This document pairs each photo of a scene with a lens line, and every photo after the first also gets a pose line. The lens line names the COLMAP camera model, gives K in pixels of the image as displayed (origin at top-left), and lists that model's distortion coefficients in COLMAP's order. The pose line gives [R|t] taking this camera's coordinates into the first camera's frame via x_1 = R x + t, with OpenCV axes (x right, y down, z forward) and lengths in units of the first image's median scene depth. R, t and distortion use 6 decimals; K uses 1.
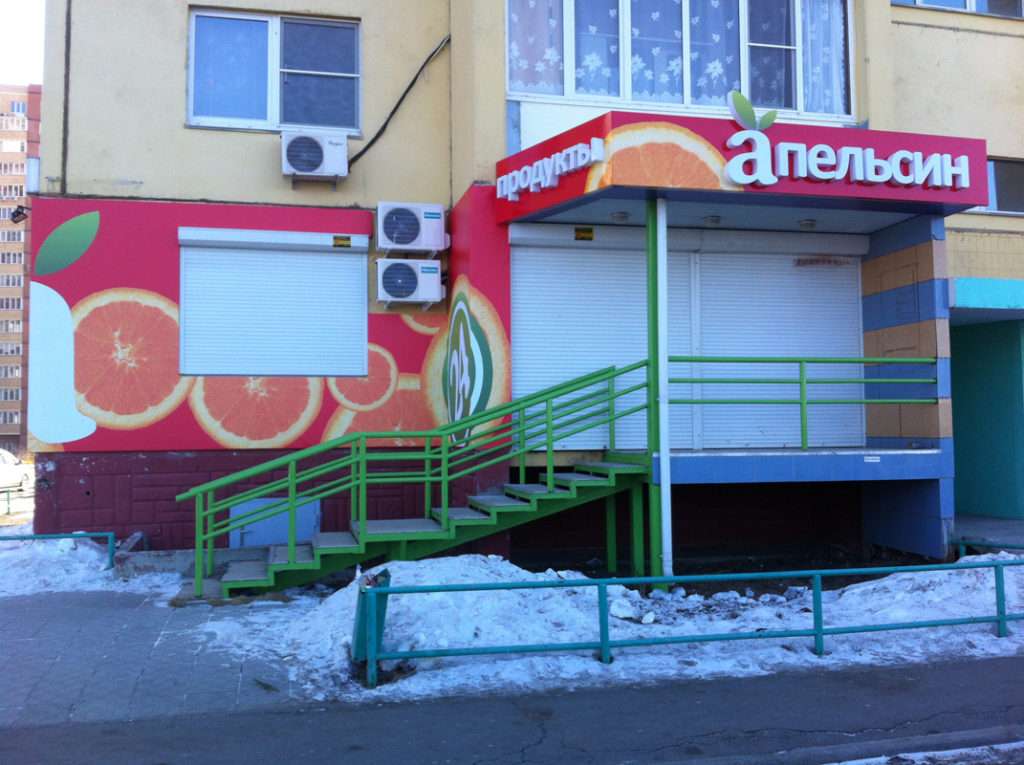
lens RADIAL K [[973.5, 0, 512.0], [0, 973.5, 382.5], [0, 0, 1]] dist [0.078567, -0.279506]
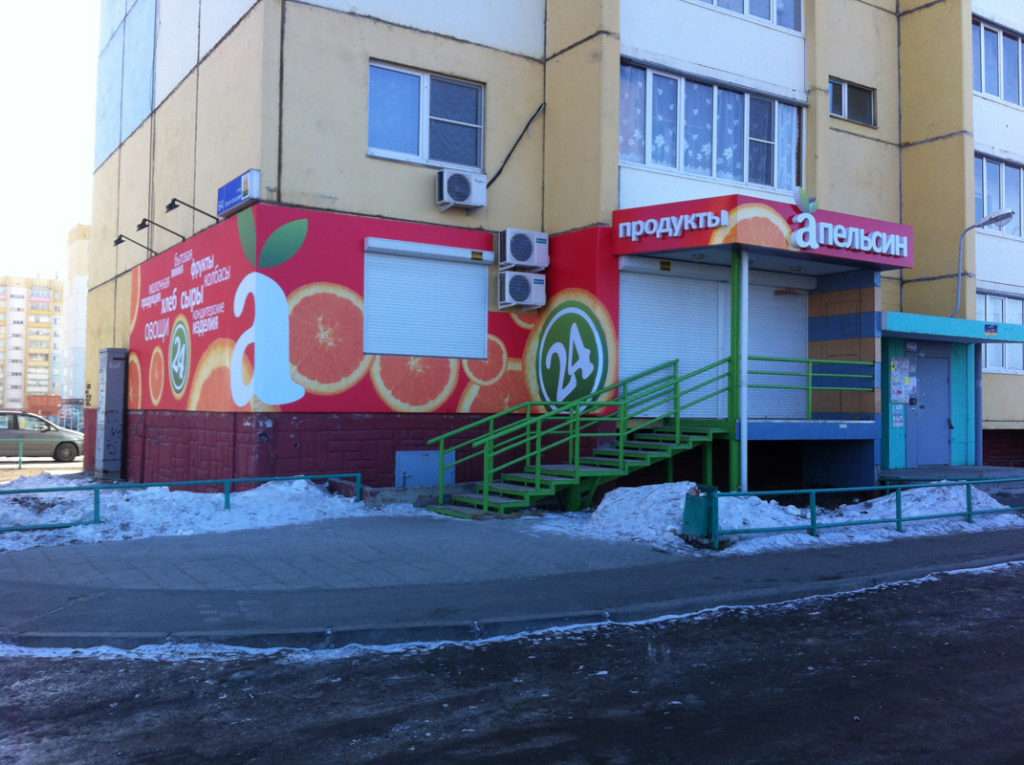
lens RADIAL K [[973.5, 0, 512.0], [0, 973.5, 382.5], [0, 0, 1]] dist [0.078567, -0.279506]
pose [[0.942554, 0.028790, 0.332810, -0.583733], [-0.035841, 0.999244, 0.015066, 0.004115], [-0.332125, -0.026129, 0.942873, -0.262842]]
